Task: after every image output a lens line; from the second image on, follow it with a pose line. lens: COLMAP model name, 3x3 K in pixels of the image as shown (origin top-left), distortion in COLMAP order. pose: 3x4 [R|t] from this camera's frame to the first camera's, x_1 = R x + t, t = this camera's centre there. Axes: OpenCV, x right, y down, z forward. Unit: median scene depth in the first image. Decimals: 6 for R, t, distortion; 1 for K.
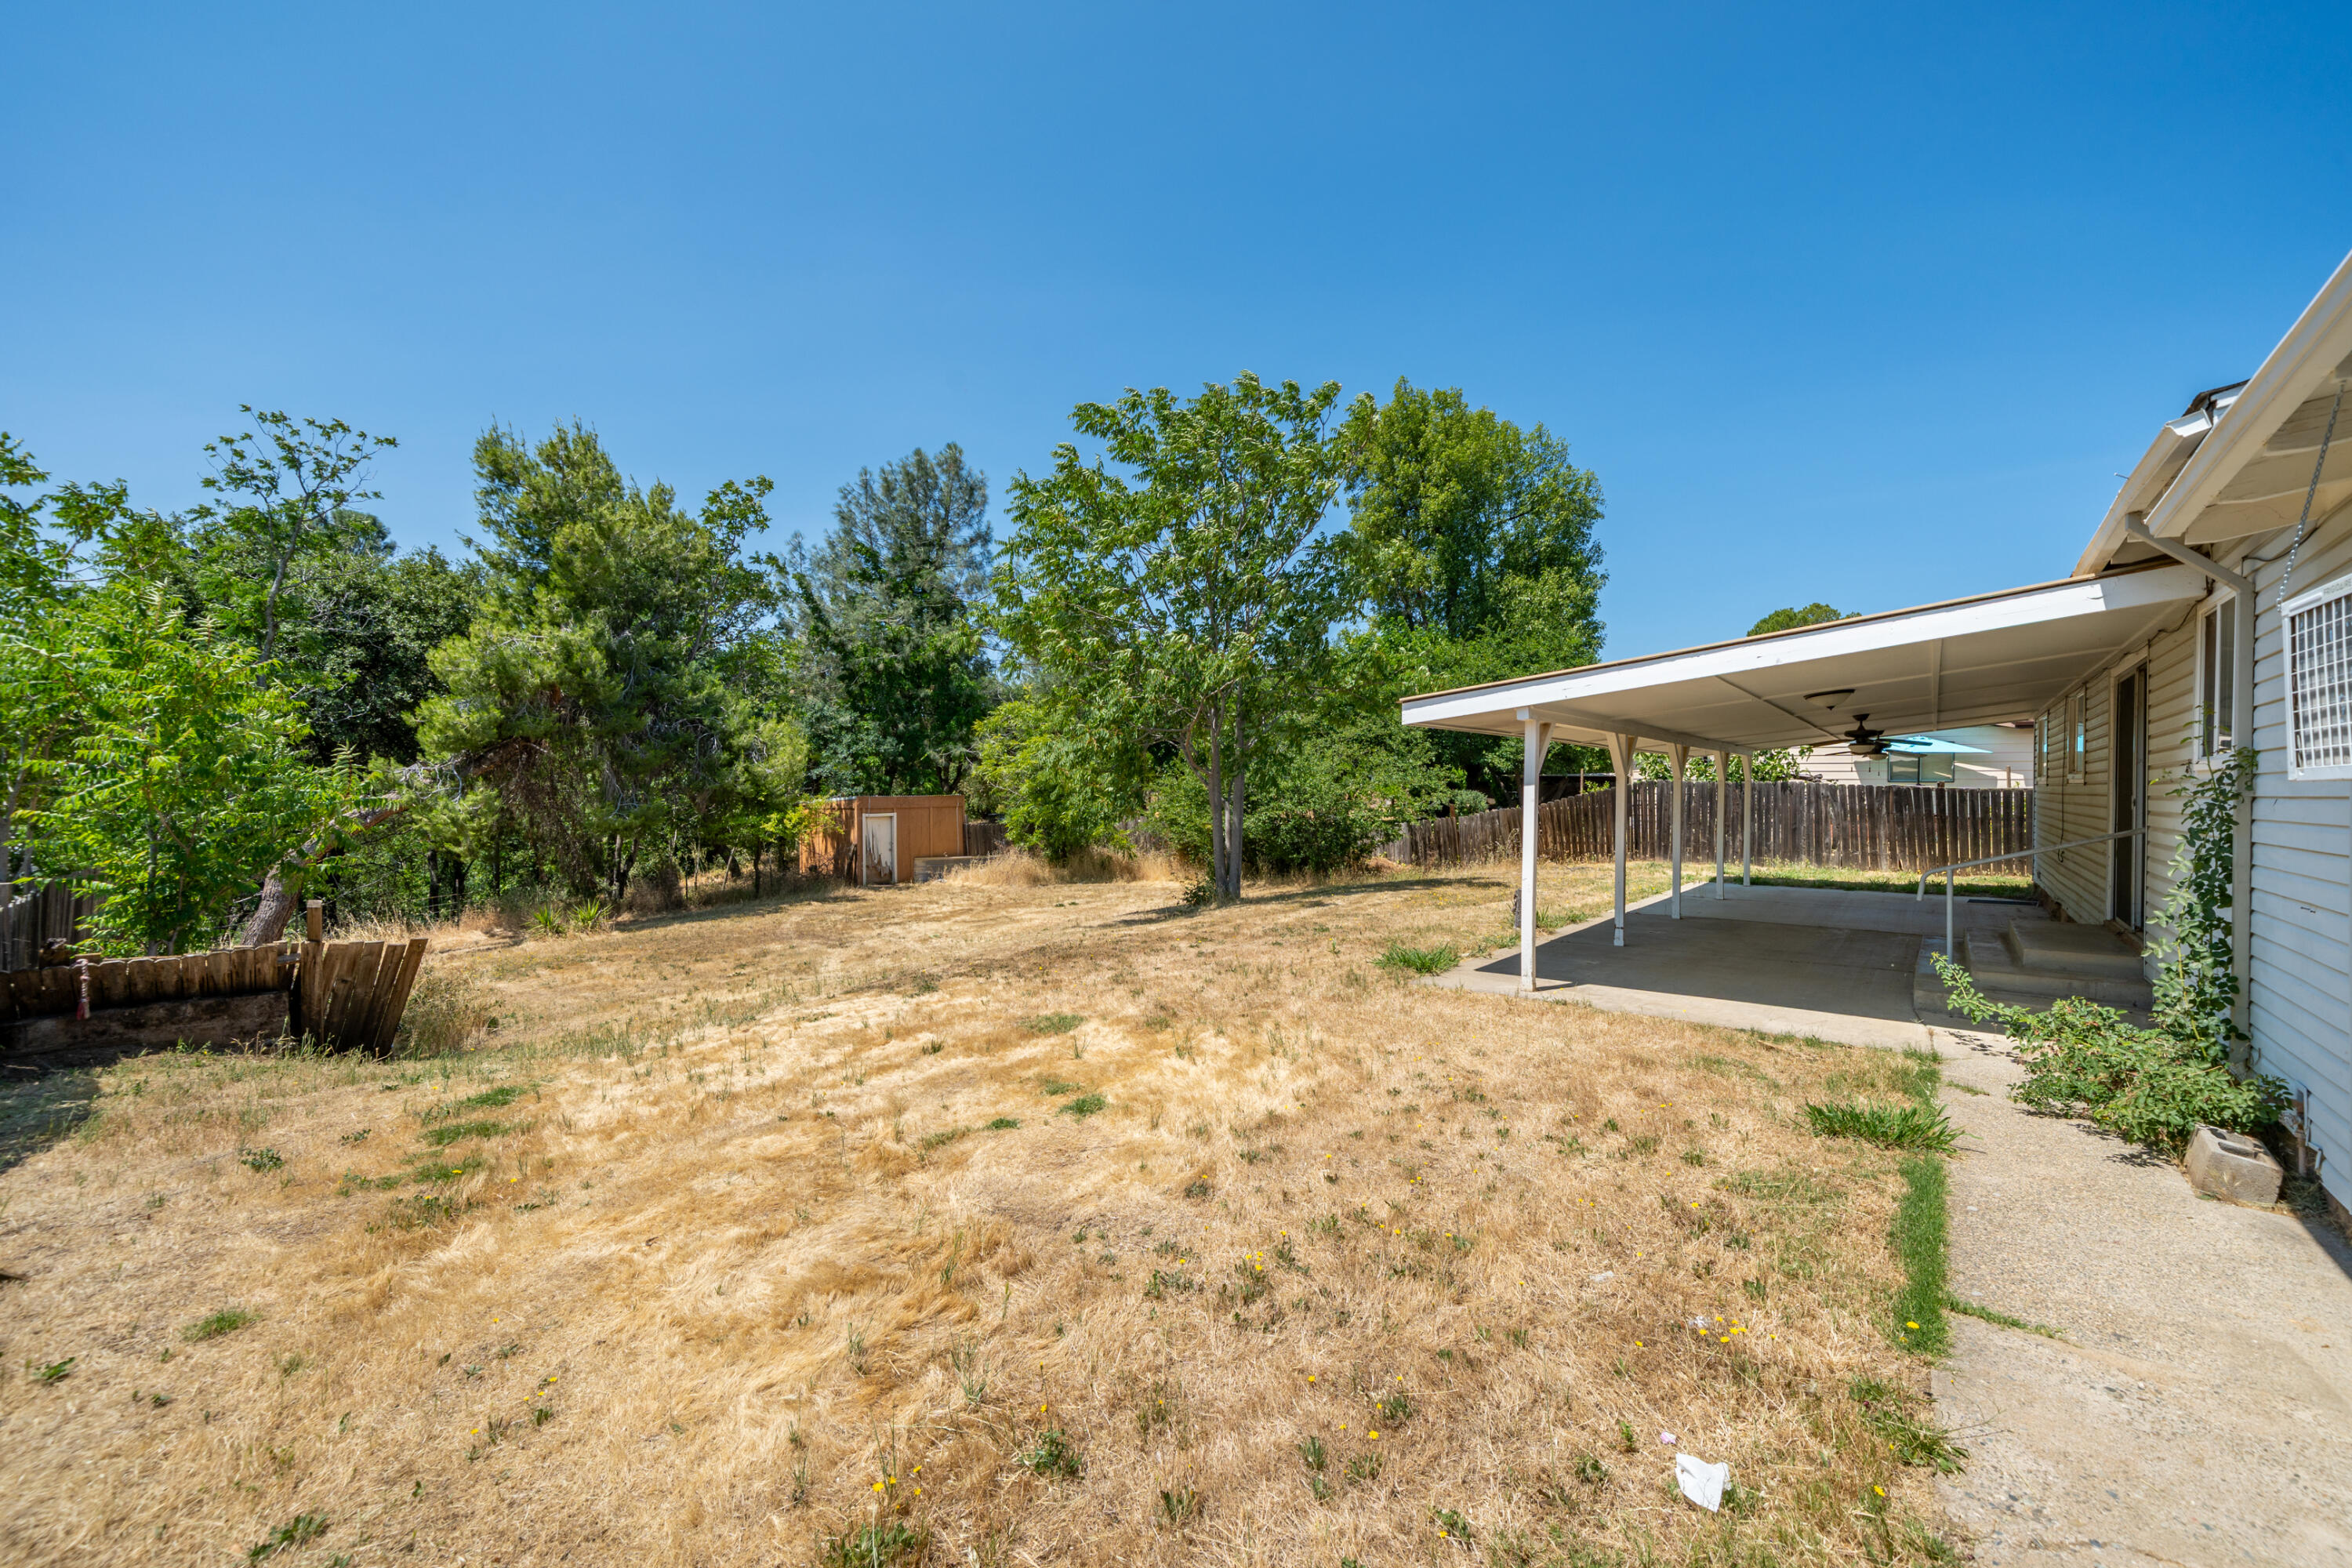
lens RADIAL K [[950.8, 0, 1176.0], [0, 950.8, 784.0], [0, 0, 1]] dist [-0.000350, 0.000006]
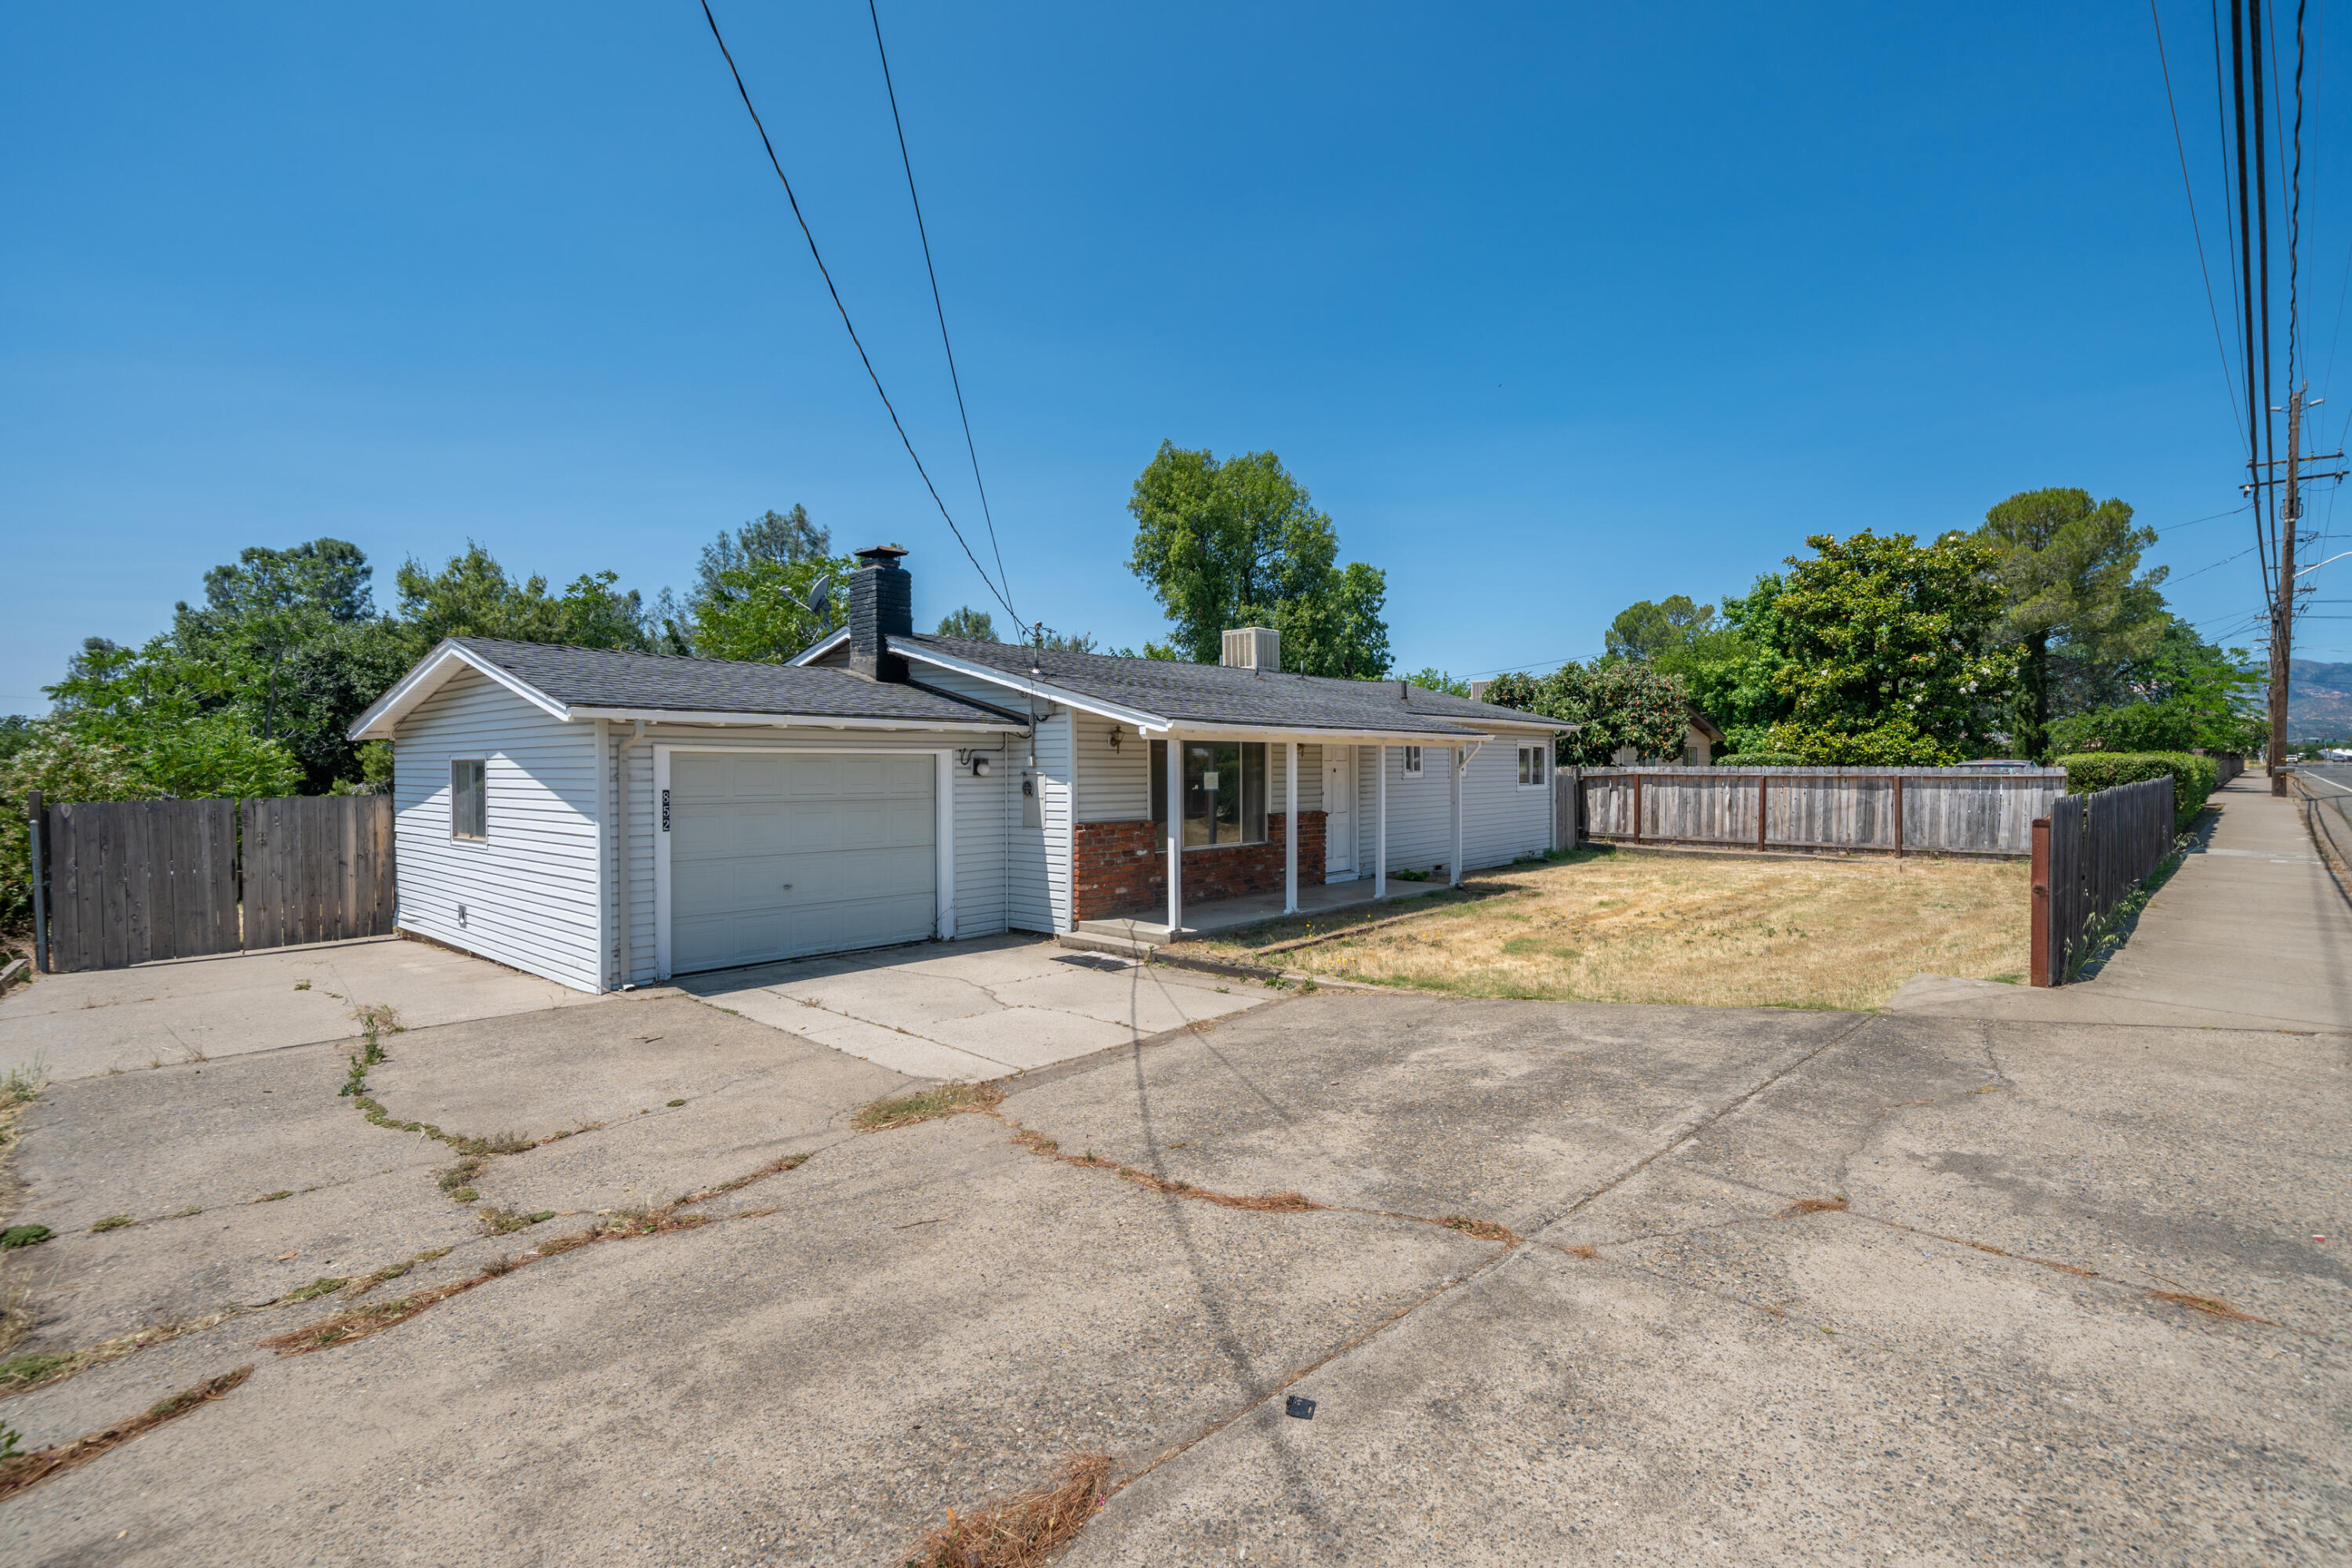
lens RADIAL K [[1046.0, 0, 1176.0], [0, 1046.0, 784.0], [0, 0, 1]] dist [-0.000180, 0.000029]
pose [[0.998888, -0.011329, -0.045754, 0.446504], [0.012195, 0.999751, 0.018685, -0.025783], [0.045531, -0.019222, 0.998778, -0.479333]]
